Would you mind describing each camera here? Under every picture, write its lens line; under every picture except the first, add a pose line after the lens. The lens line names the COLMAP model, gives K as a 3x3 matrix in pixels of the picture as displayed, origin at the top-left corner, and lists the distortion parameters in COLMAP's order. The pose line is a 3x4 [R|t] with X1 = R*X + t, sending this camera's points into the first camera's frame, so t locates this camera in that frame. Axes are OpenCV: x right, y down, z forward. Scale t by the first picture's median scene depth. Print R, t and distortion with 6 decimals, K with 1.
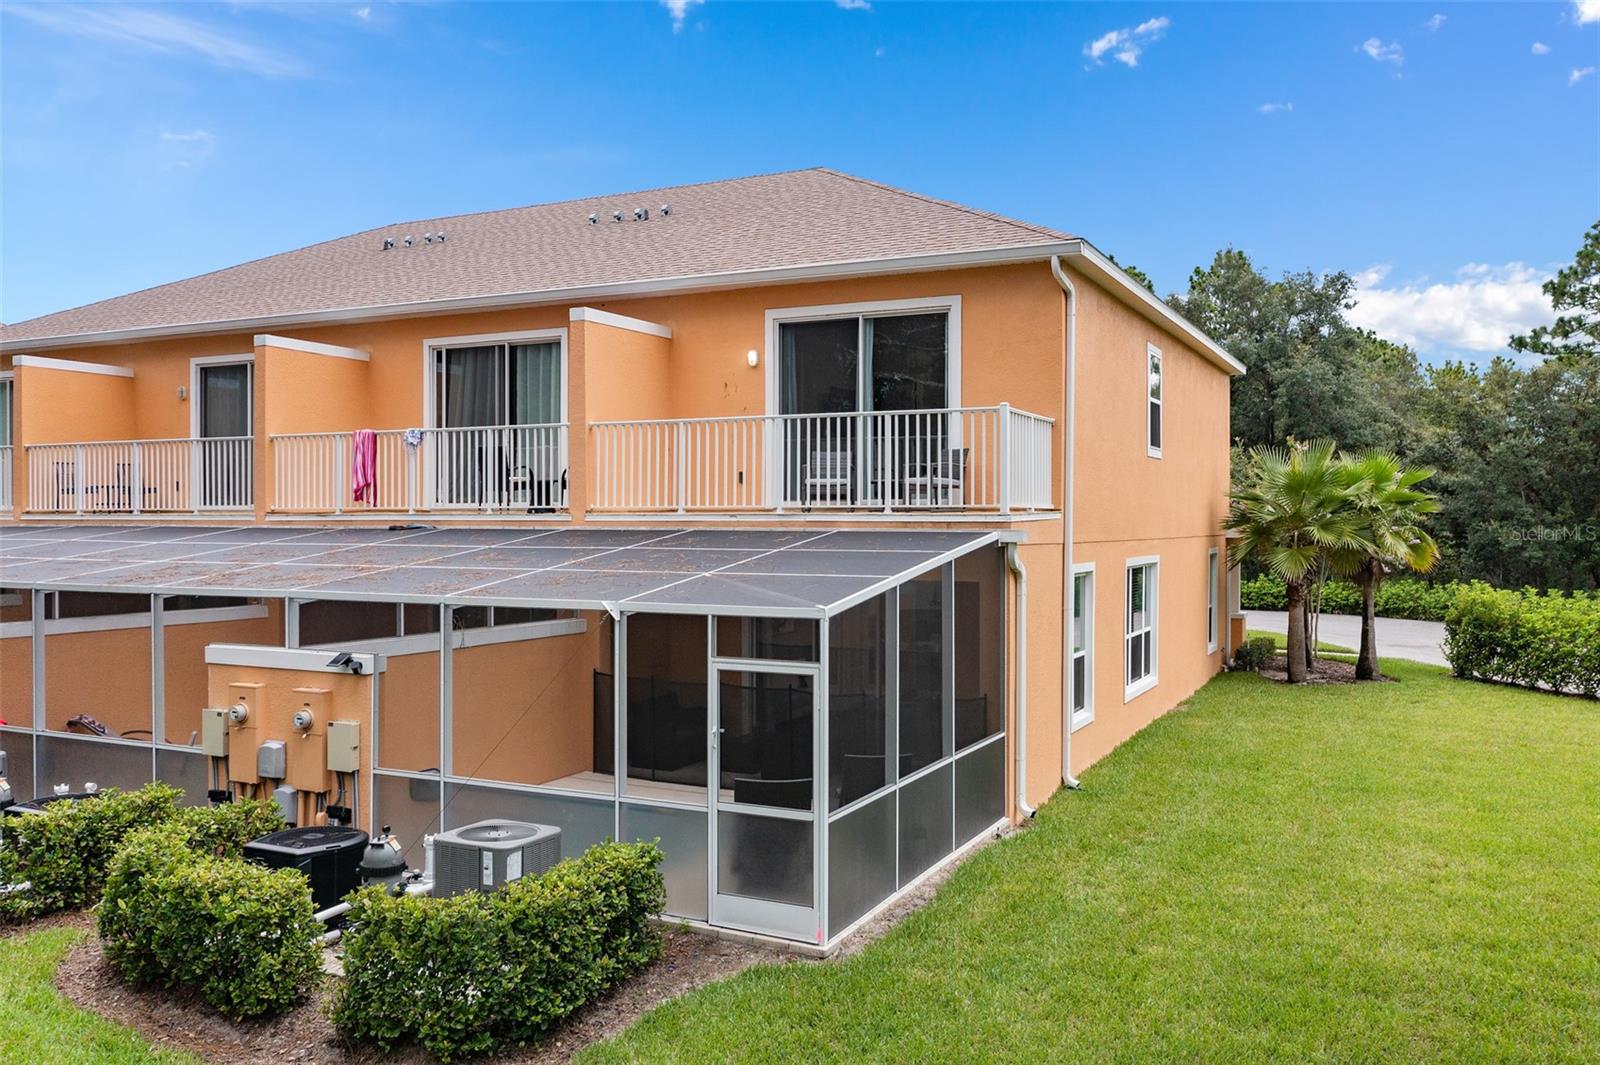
lens RADIAL K [[1275.7, 0, 800.0], [0, 1275.7, 532.5], [0, 0, 1]] dist [-0.000643, 0.012987]
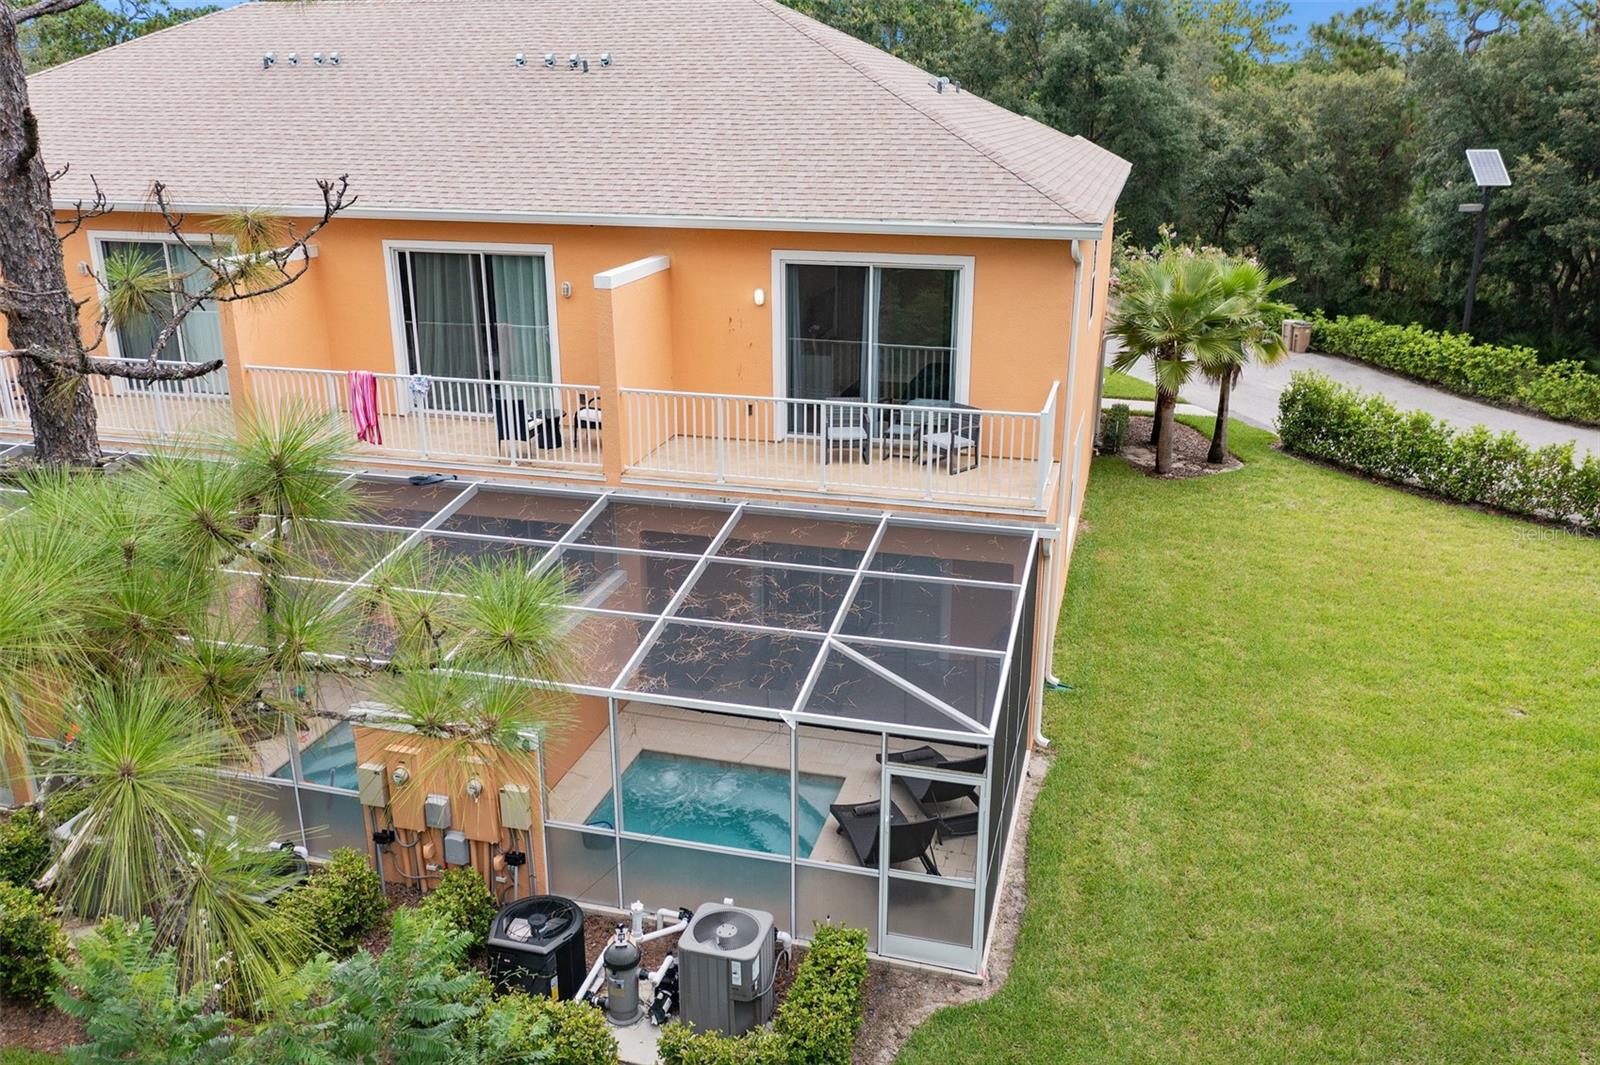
lens RADIAL K [[1262.5, 0, 800.0], [0, 1262.5, 532.5], [0, 0, 1]] dist [0.008056, -0.004521]
pose [[0.981398, -0.062805, 0.181418, -0.201041], [0.002842, 0.949624, 0.313378, -0.275635], [-0.191961, -0.307033, 0.932138, -0.006569]]
